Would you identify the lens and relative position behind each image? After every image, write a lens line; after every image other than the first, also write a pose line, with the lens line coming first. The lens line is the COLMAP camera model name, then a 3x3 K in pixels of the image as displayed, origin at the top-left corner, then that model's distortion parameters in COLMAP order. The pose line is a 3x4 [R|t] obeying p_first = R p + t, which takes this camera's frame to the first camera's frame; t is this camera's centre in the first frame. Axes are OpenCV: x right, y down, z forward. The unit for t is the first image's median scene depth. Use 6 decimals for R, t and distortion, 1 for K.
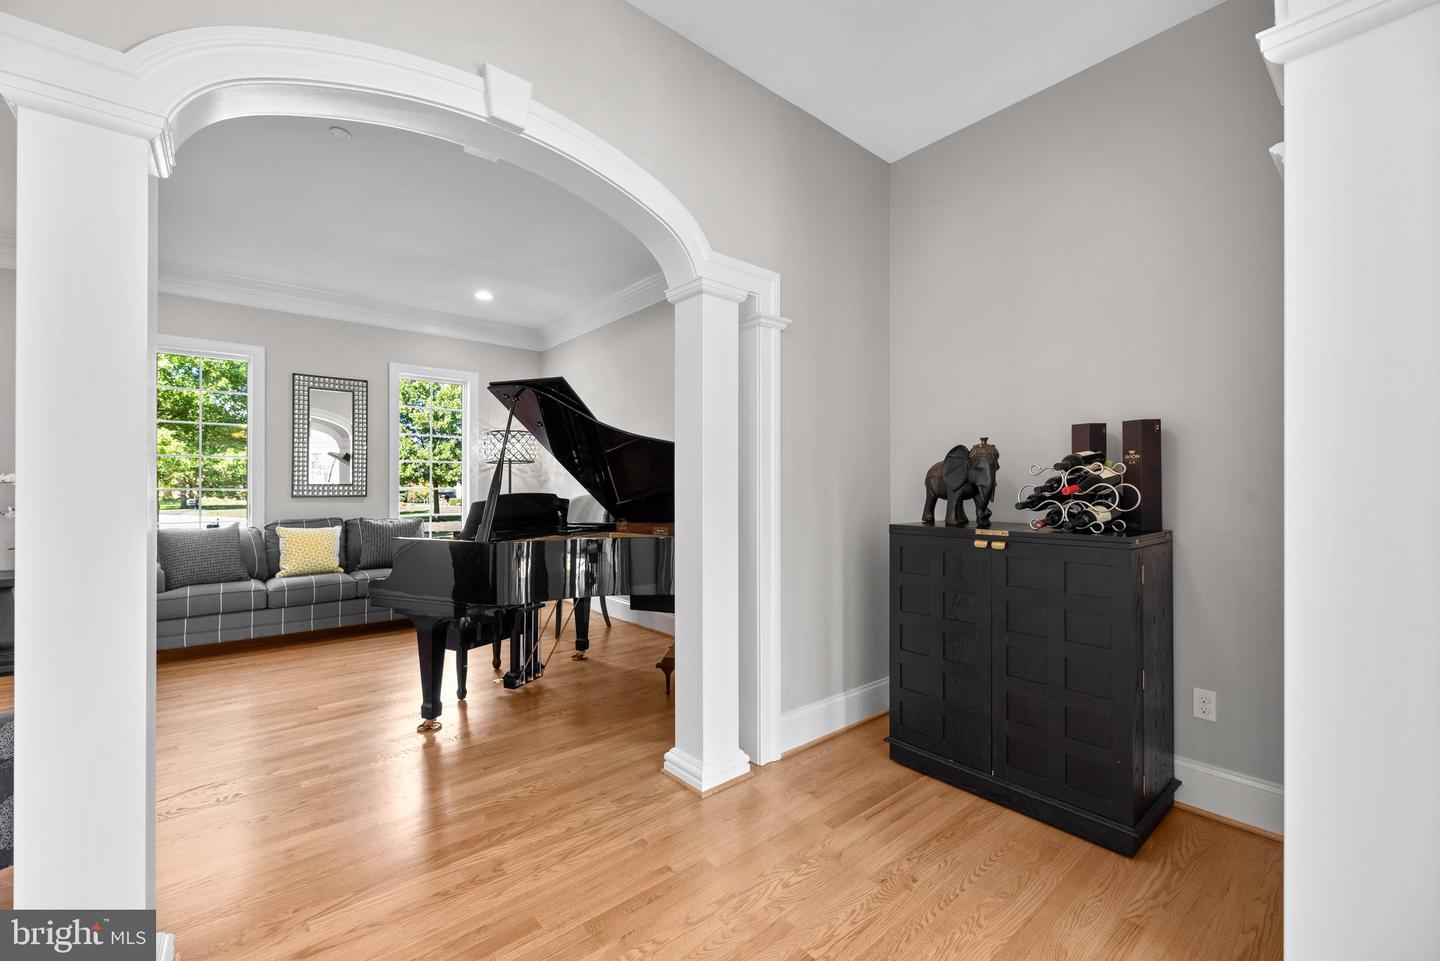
lens RADIAL K [[589.6, 0, 720.5], [0, 589.6, 484.4], [0, 0, 1]] dist [-0.000737, -0.000284]
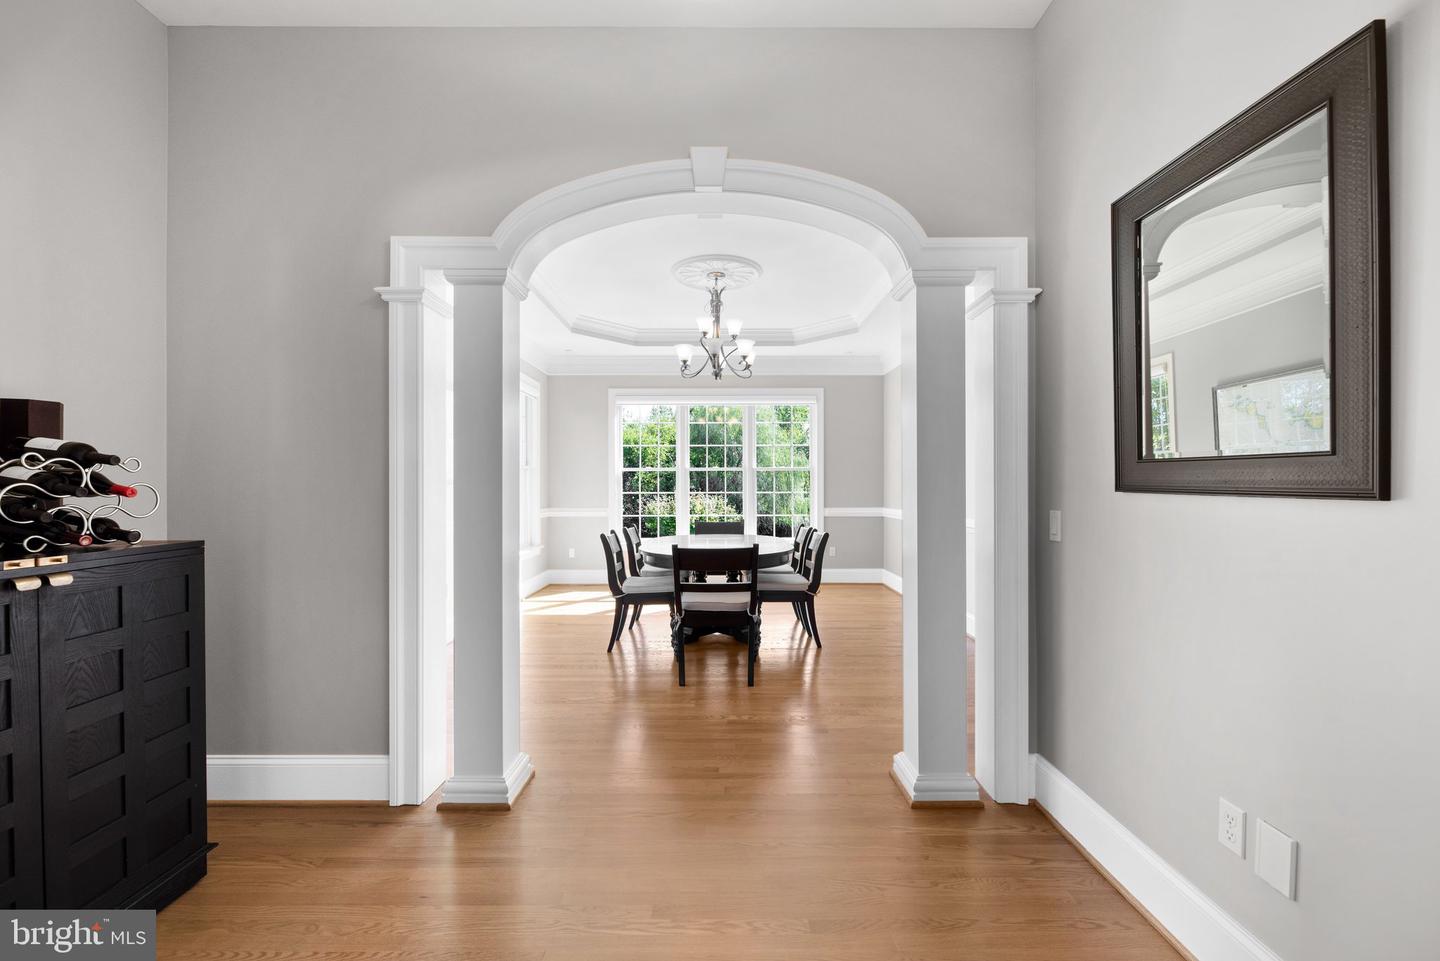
lens RADIAL K [[589.6, 0, 720.5], [0, 589.6, 484.4], [0, 0, 1]] dist [-0.000737, -0.000284]
pose [[-0.766124, 0.000492, 0.642692, -0.478495], [-0.000955, 0.999998, -0.001904, 0.000254], [-0.642692, -0.002072, -0.766122, 1.022305]]
